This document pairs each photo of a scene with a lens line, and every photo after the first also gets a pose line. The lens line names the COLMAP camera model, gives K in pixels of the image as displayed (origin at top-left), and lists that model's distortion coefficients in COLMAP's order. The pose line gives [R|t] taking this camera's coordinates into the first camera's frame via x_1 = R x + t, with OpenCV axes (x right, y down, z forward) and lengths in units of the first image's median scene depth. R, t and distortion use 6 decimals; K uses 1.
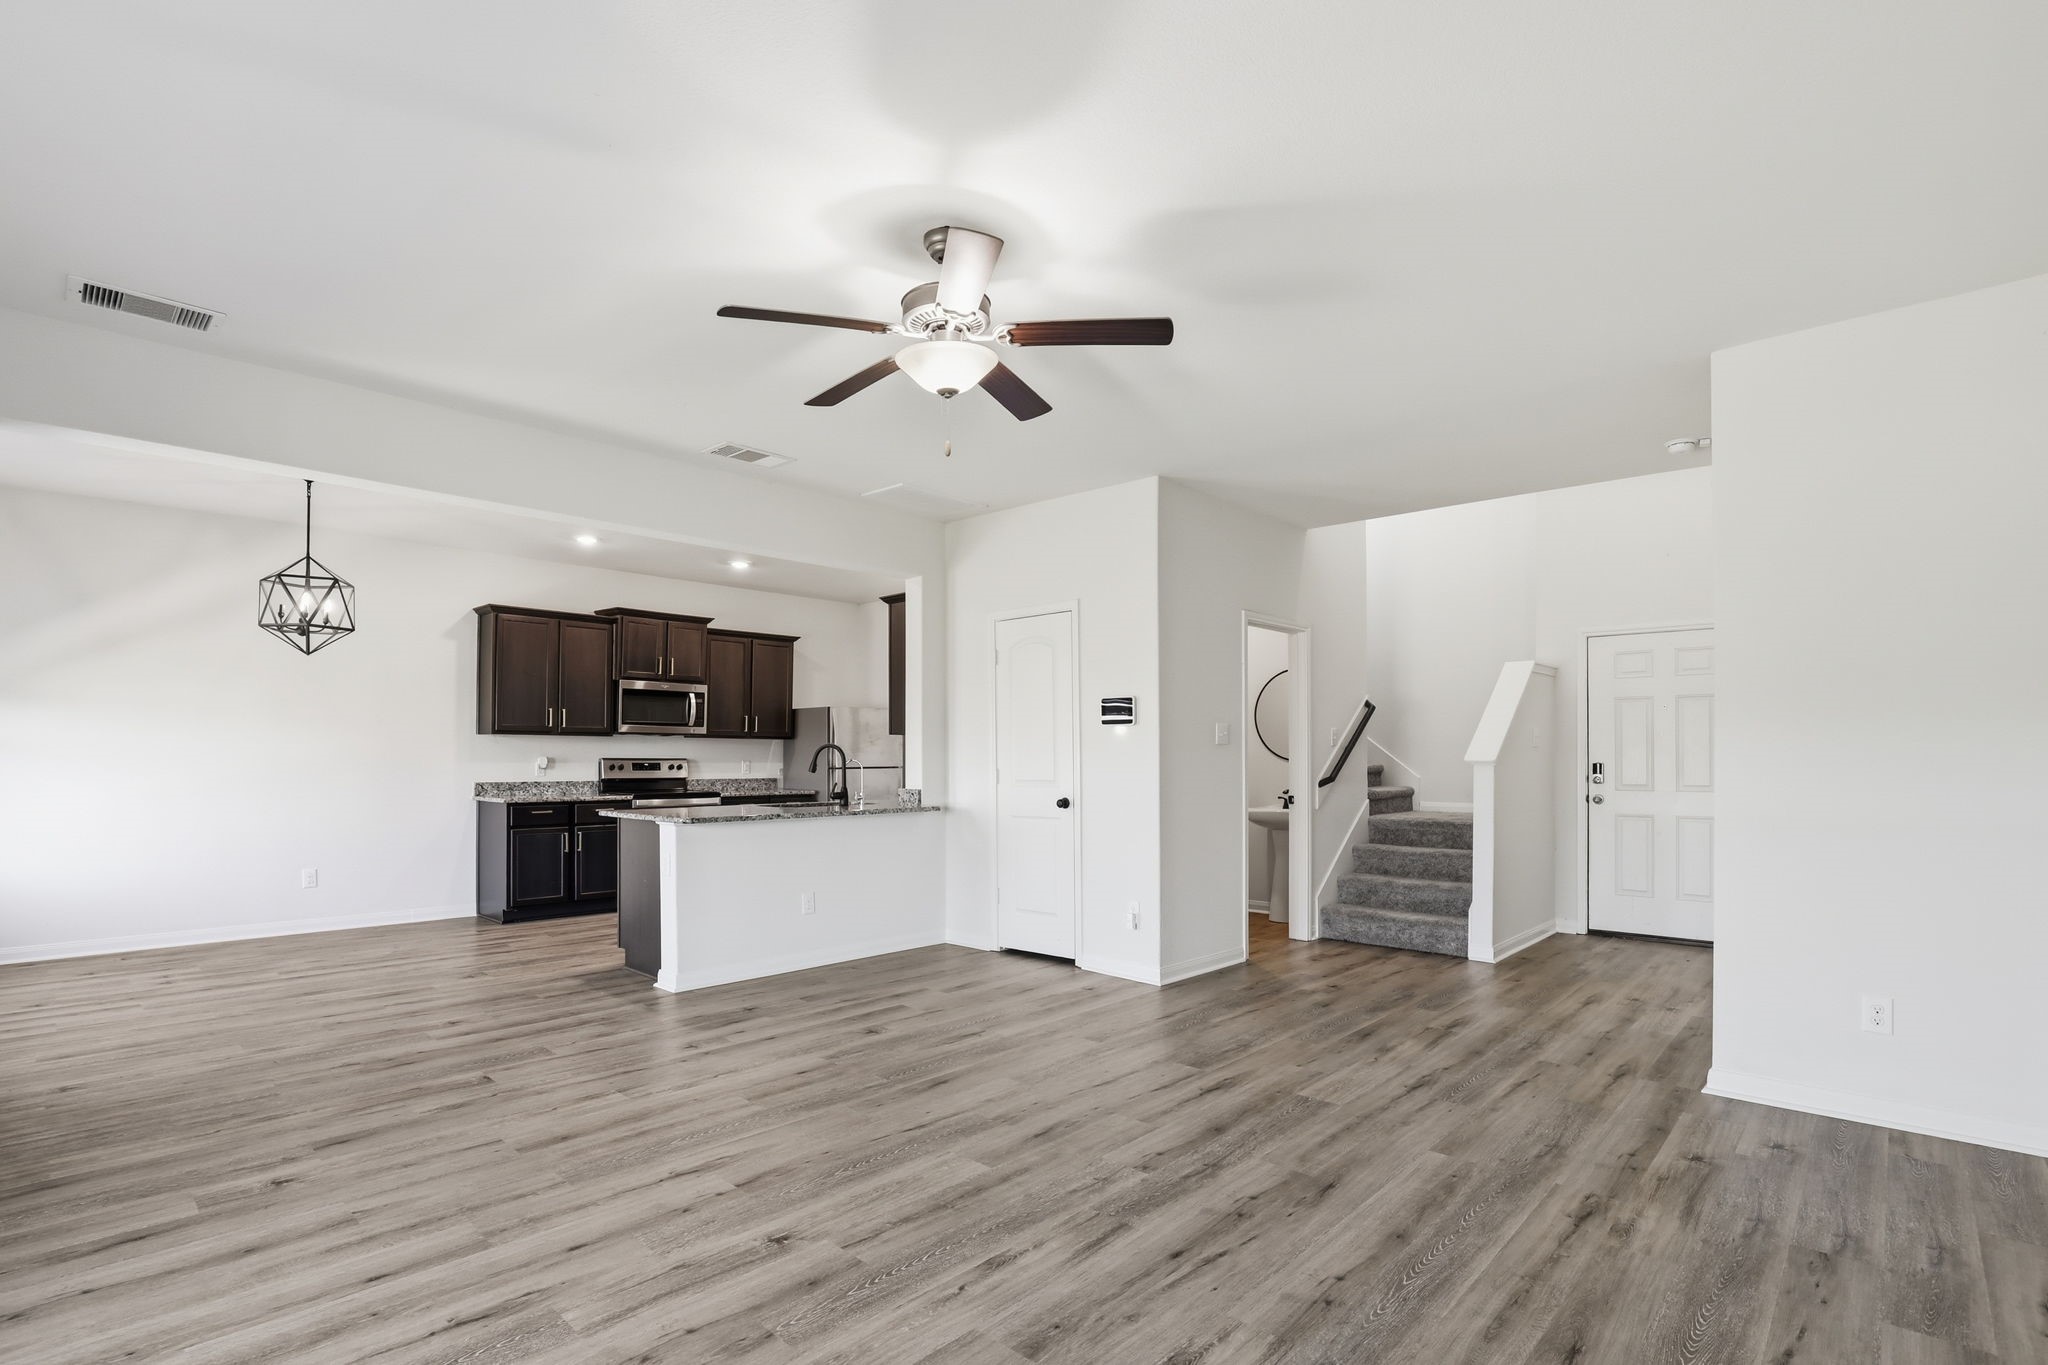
lens RADIAL K [[960.4, 0, 1009.3], [0, 960.4, 749.4], [0, 0, 1]] dist [-0.038888, 0.000514]
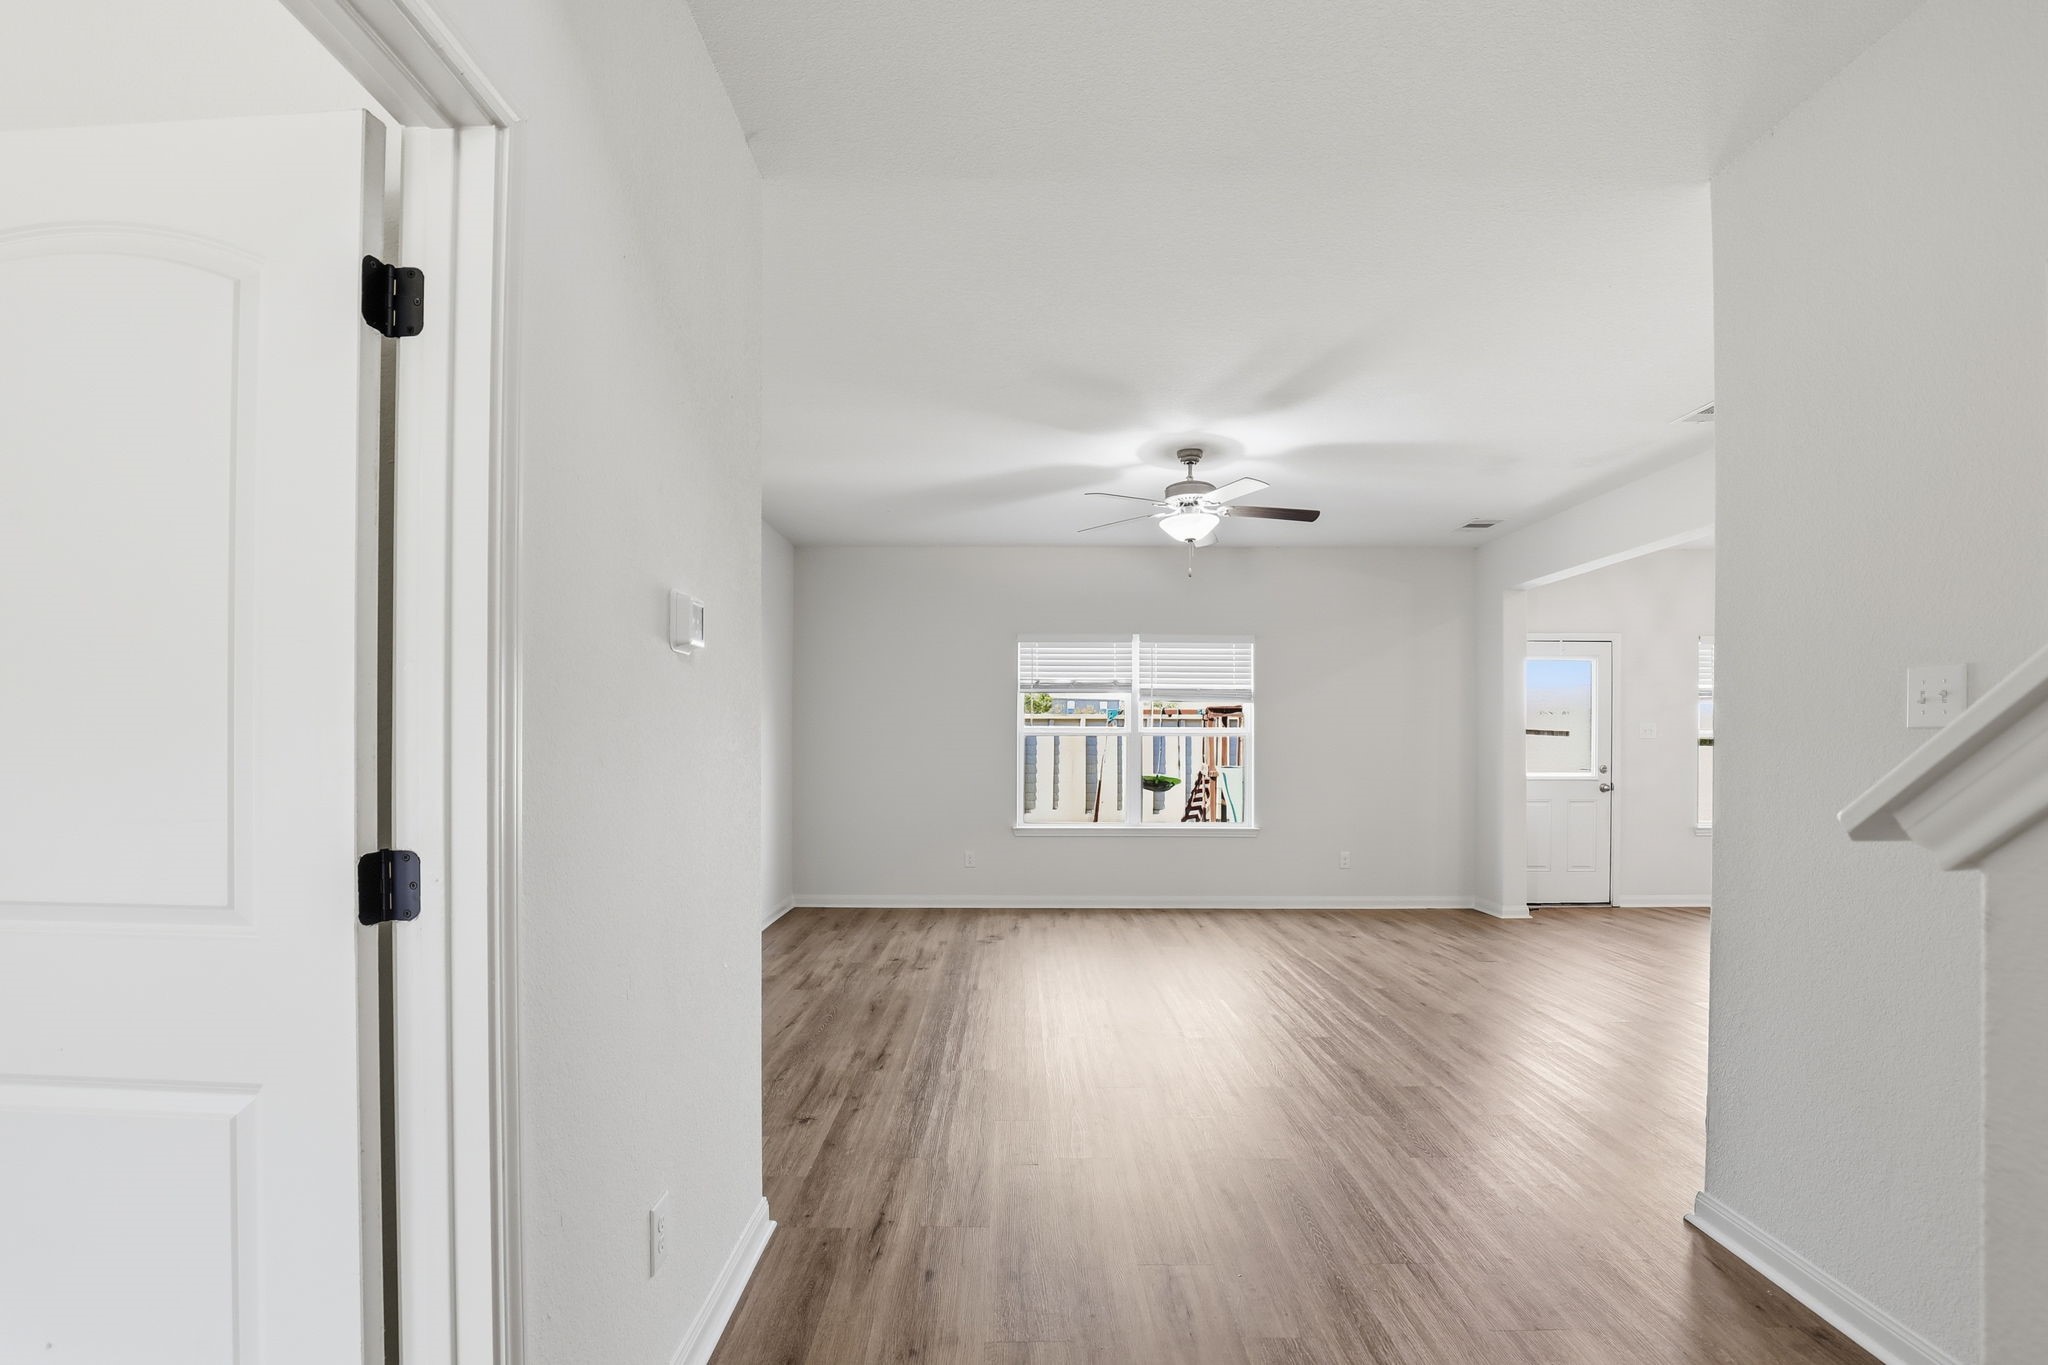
lens RADIAL K [[959.9, 0, 1016.3], [0, 959.9, 728.2], [0, 0, 1]] dist [-0.031303, 0.000411]
pose [[-0.721951, -0.016146, -0.691756, 0.543194], [-0.000119, 0.999731, -0.023211, 0.003192], [0.691944, -0.016675, -0.721758, 0.806238]]
